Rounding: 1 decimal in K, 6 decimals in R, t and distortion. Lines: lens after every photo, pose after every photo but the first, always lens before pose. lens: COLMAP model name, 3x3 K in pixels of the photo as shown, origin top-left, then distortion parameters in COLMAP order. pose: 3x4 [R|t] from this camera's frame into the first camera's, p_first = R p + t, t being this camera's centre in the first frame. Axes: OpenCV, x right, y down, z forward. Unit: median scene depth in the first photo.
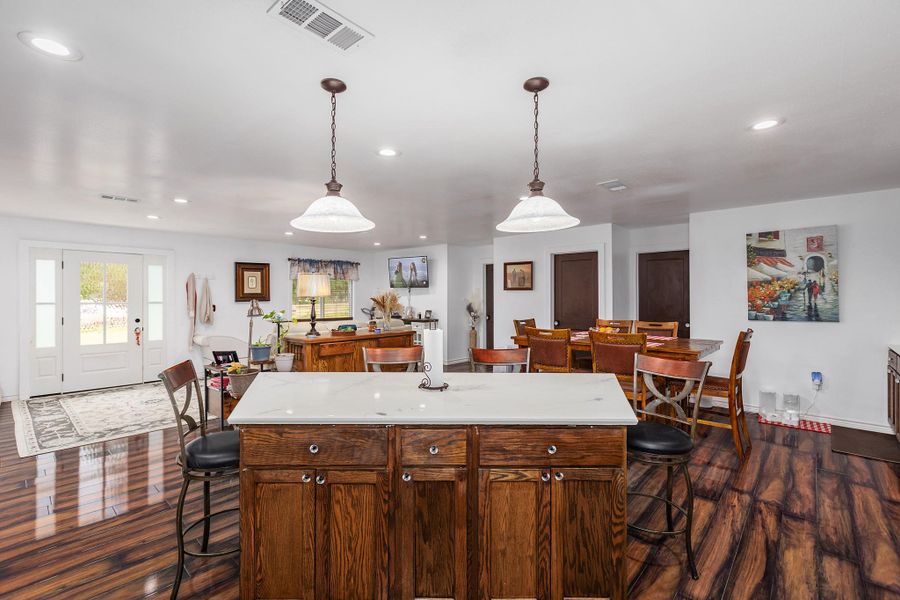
lens RADIAL K [[402.0, 0, 443.0], [0, 402.0, 300.8], [0, 0, 1]] dist [0.000399, 0.000699]
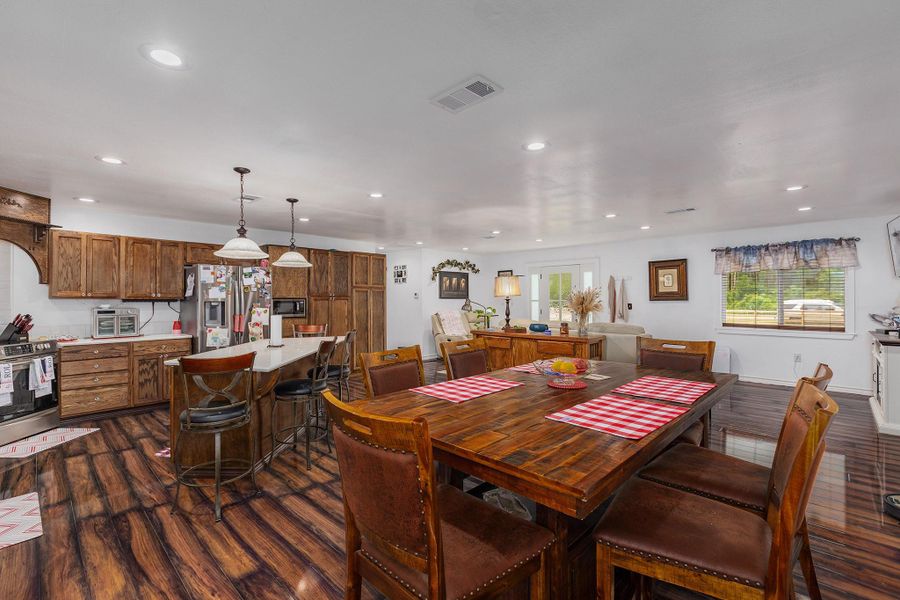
lens RADIAL K [[402.0, 0, 445.6], [0, 402.0, 301.7], [0, 0, 1]] dist [0.000399, 0.000699]
pose [[-0.020468, 0.011160, -0.999728, 0.673474], [-0.004056, 0.999929, 0.011246, -0.006208], [0.999782, 0.004285, -0.020422, 0.674999]]
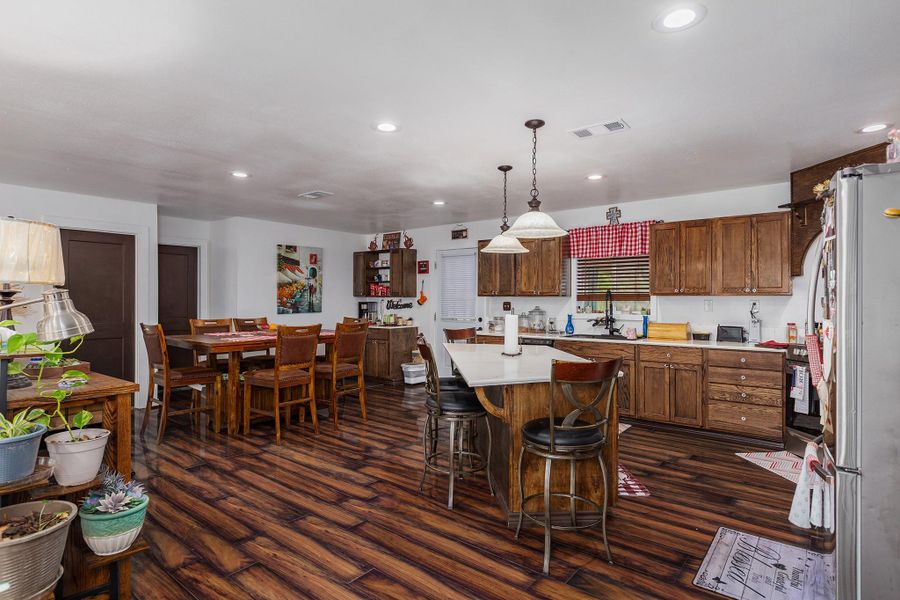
lens RADIAL K [[475.0, 0, 444.4], [0, 475.0, 299.4], [0, 0, 1]] dist [-0.009506, 0.000968]
pose [[-0.062653, 0.000738, 0.998035, -0.631728], [0.005985, 0.999982, -0.000364, 0.005690], [-0.998017, 0.005950, -0.062656, 0.497580]]
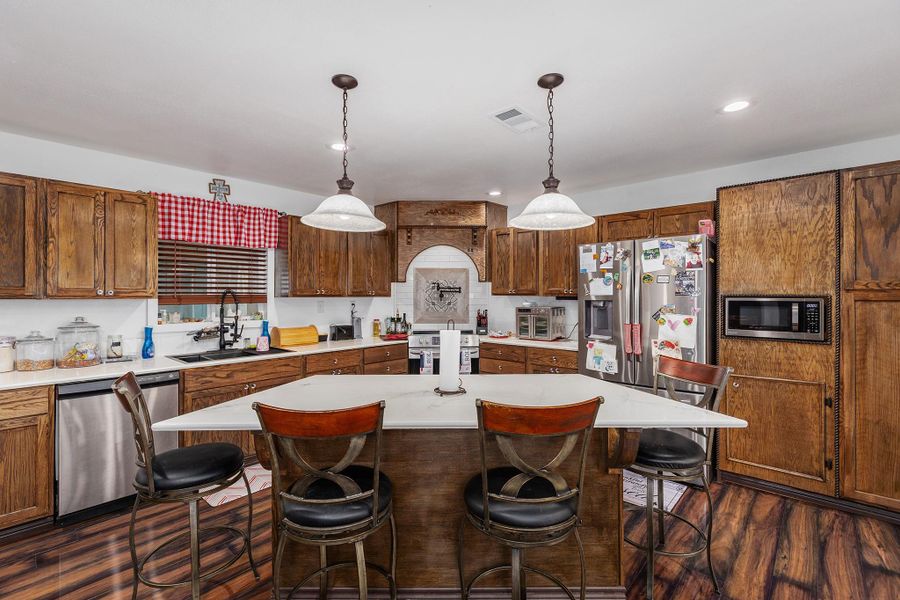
lens RADIAL K [[402.0, 0, 445.0], [0, 402.0, 296.6], [0, 0, 1]] dist [0.000399, 0.000699]
pose [[-0.999996, 0.002795, -0.000095, -0.007270], [0.002794, 0.999961, 0.008349, -0.005557], [0.000118, 0.008348, -0.999965, 0.716000]]
